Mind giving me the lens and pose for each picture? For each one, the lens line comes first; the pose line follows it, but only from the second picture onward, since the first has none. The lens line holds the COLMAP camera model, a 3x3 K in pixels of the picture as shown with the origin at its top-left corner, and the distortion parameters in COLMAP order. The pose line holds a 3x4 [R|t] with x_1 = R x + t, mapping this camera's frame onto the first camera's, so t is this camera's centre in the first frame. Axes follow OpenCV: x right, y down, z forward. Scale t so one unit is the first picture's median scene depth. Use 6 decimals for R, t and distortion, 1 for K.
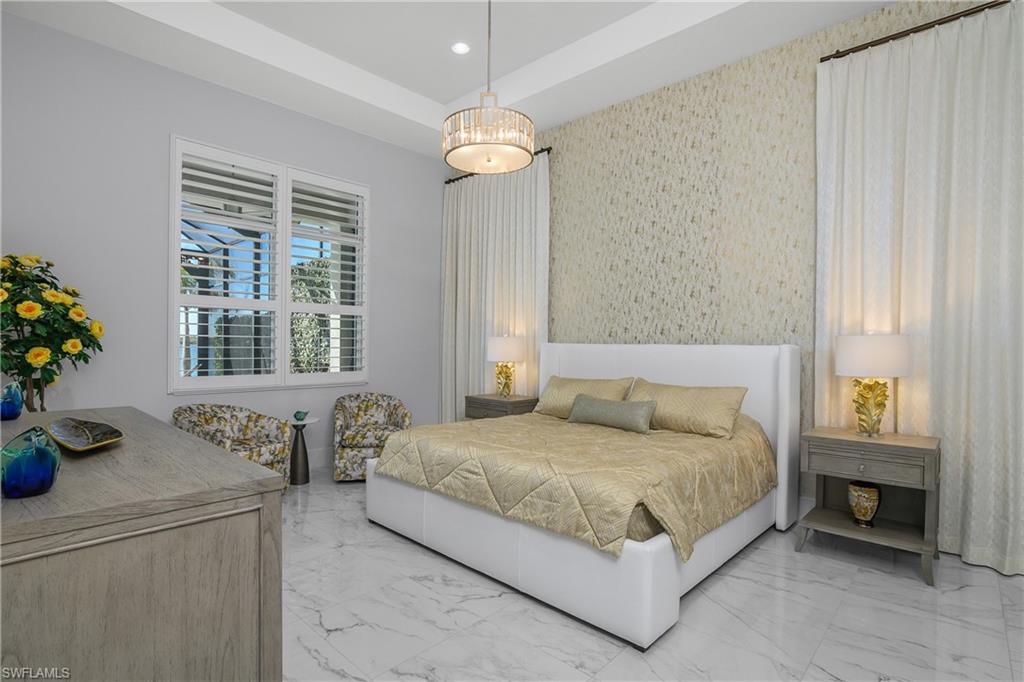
lens RADIAL K [[507.1, 0, 512.0], [0, 507.1, 341.0], [0, 0, 1]] dist [-0.001106, -0.000123]
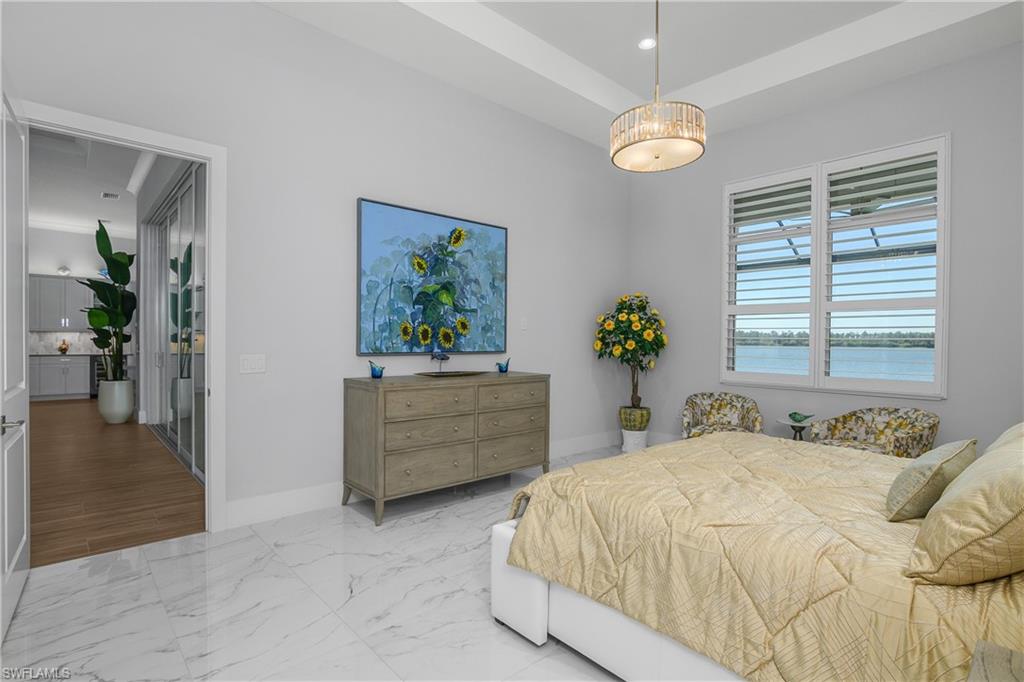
lens RADIAL K [[507.1, 0, 512.0], [0, 507.1, 341.0], [0, 0, 1]] dist [-0.001106, -0.000123]
pose [[-0.071146, -0.013446, -0.997375, 0.615207], [-0.003111, 0.999907, -0.013259, 0.013712], [0.997461, 0.002159, -0.071182, 0.513727]]
